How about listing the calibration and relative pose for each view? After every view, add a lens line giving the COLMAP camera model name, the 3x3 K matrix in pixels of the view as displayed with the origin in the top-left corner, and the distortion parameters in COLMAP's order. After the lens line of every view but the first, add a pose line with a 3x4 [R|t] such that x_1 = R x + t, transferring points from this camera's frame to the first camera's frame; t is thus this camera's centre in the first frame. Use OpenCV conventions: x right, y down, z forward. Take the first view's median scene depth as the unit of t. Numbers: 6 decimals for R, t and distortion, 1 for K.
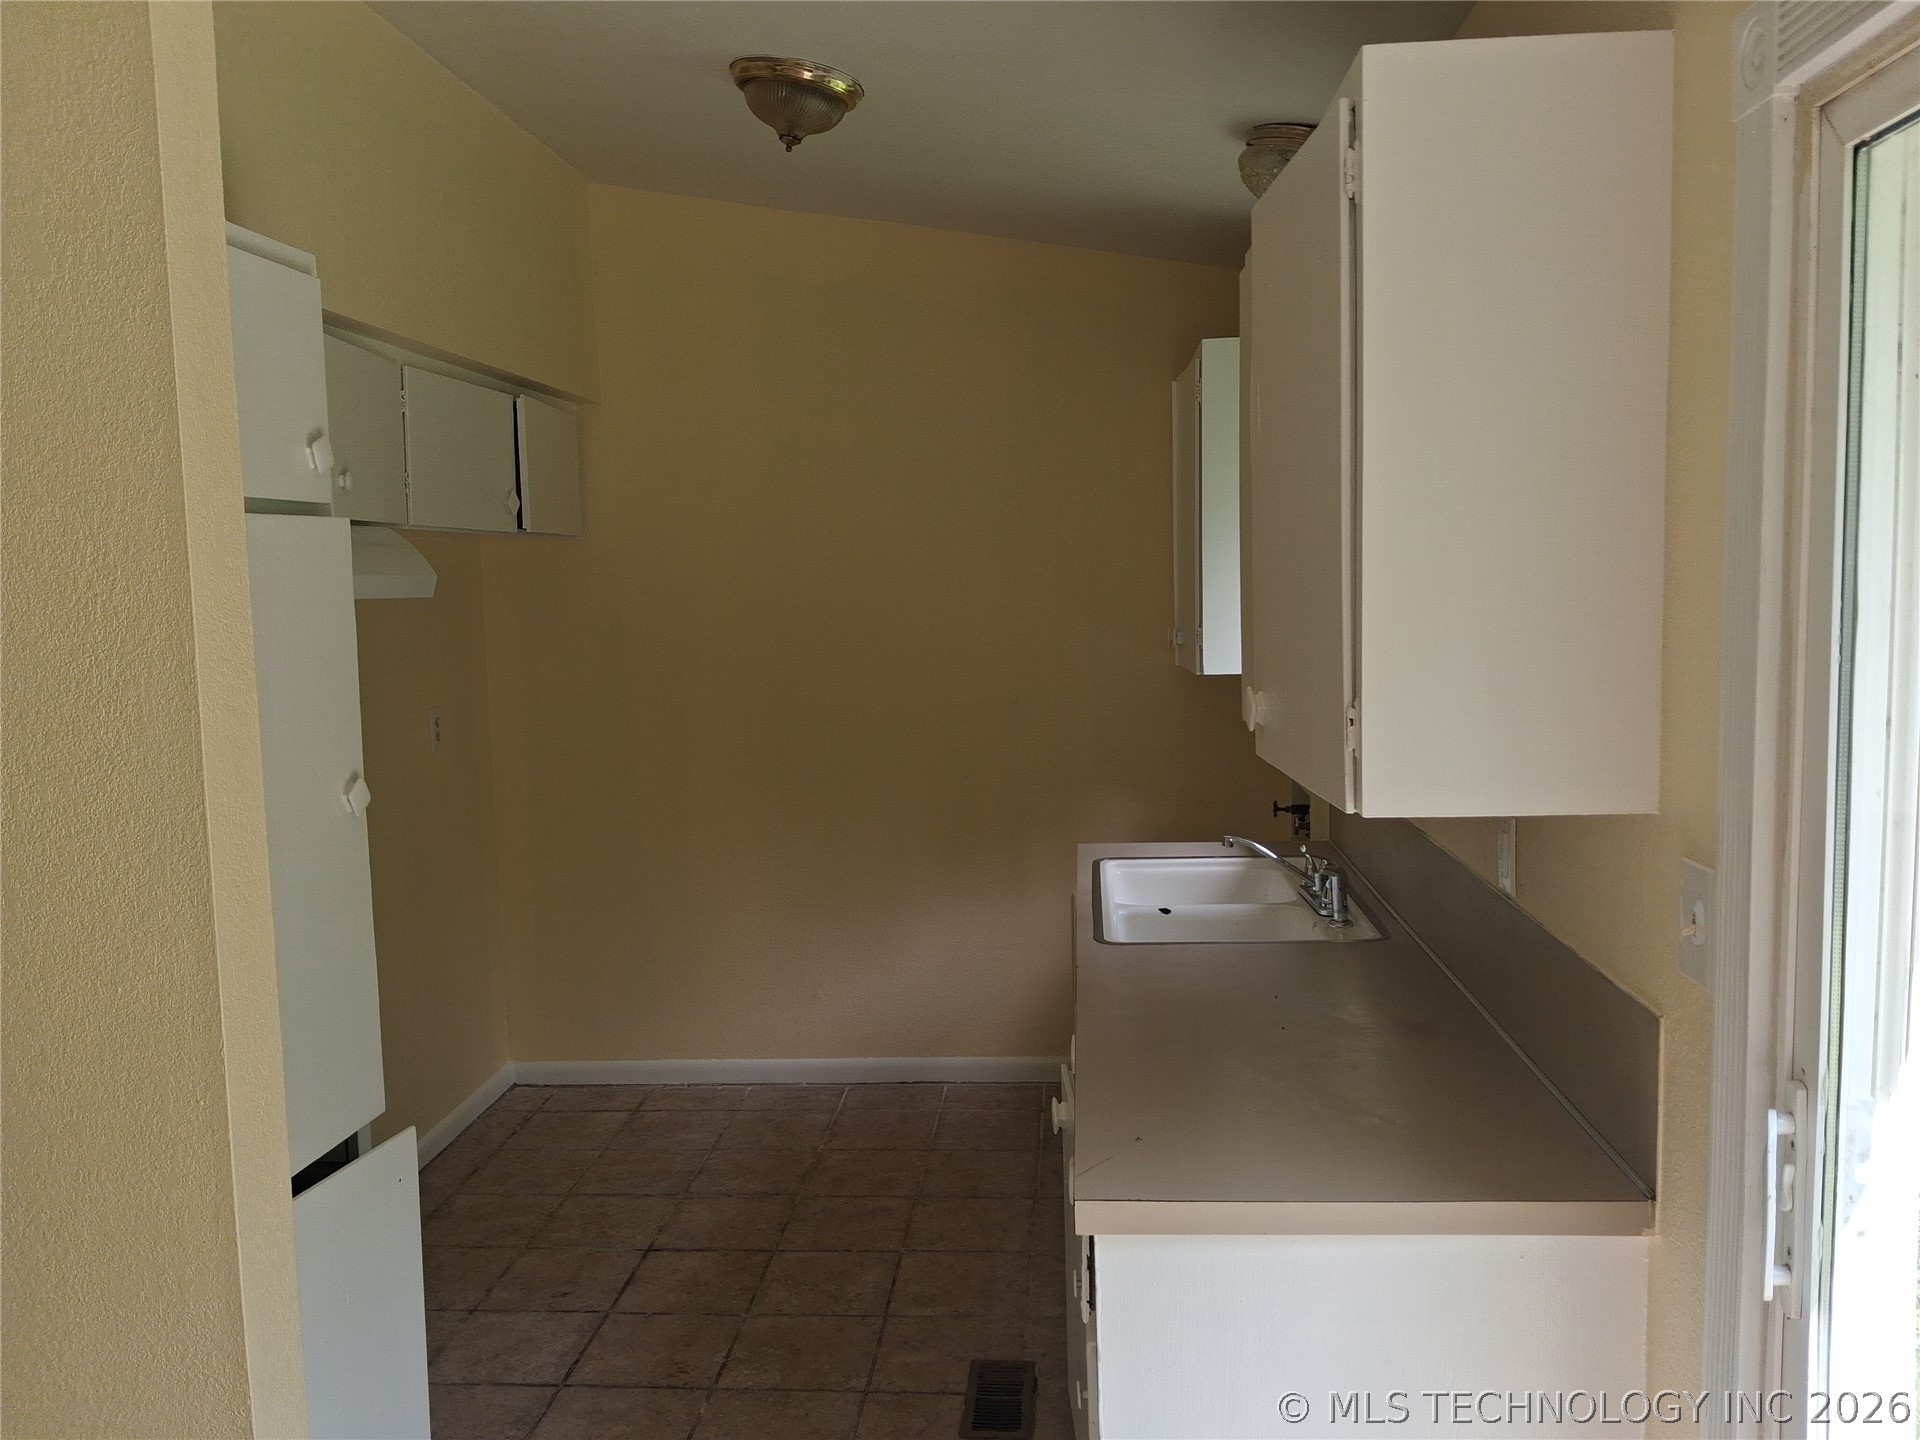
lens RADIAL K [[1504.8, 0, 960.0], [0, 1504.8, 720.0], [0, 0, 1]] dist [0.106363, 0.000509]
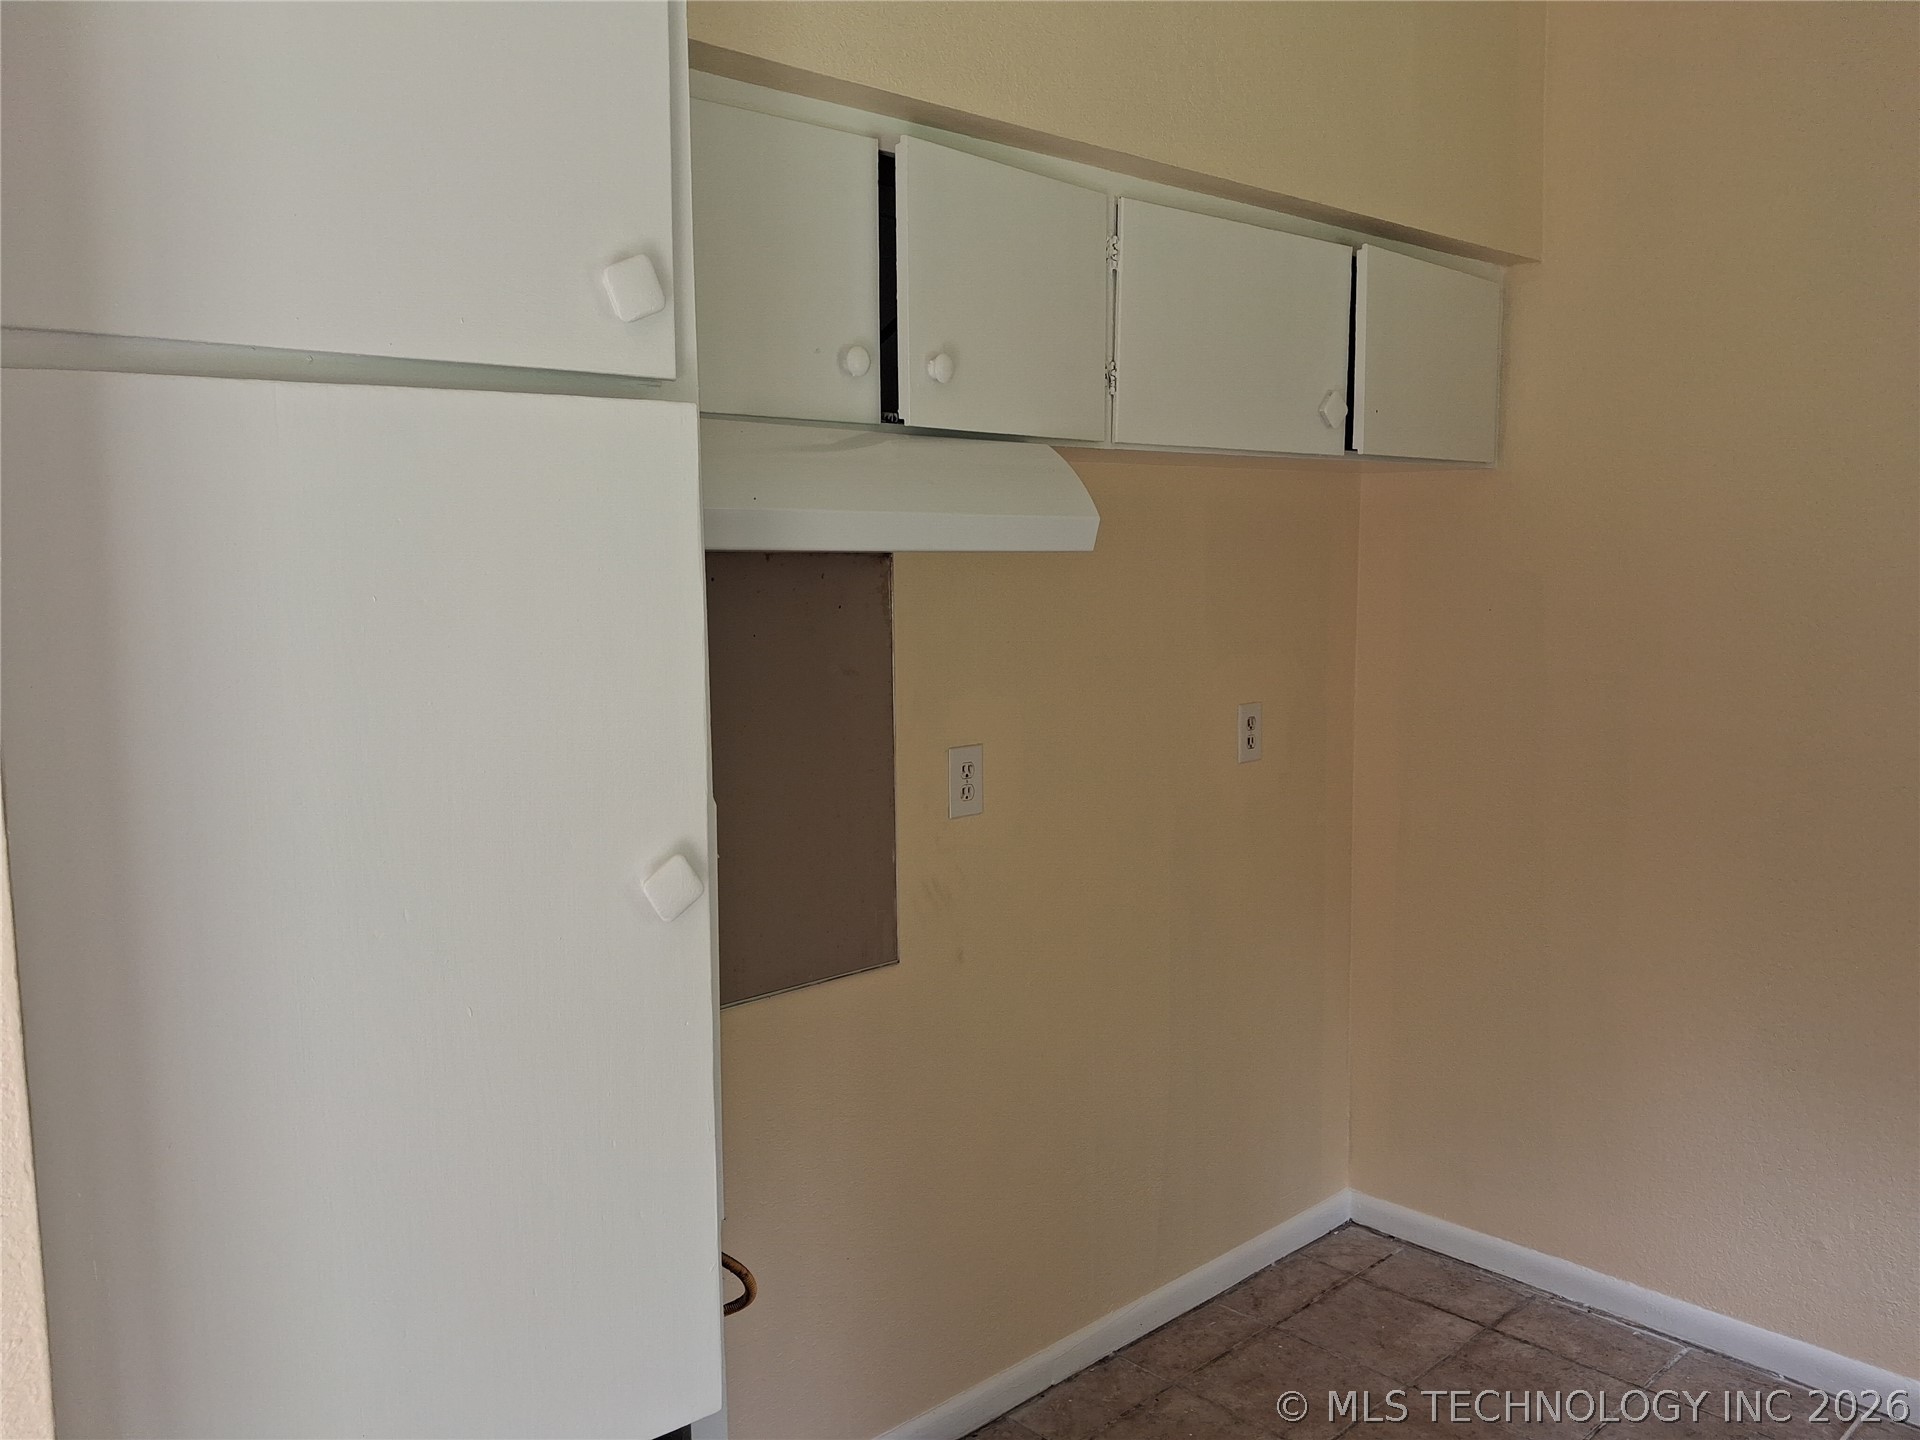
lens RADIAL K [[1536.0, 0, 970.9], [0, 1536.0, 704.6], [0, 0, 1]] dist [0.001140, -0.007763]
pose [[0.743762, 0.099851, -0.660945, 0.038941], [-0.086196, 0.994851, 0.053298, -0.034861], [0.662864, 0.017330, 0.748539, 0.371053]]
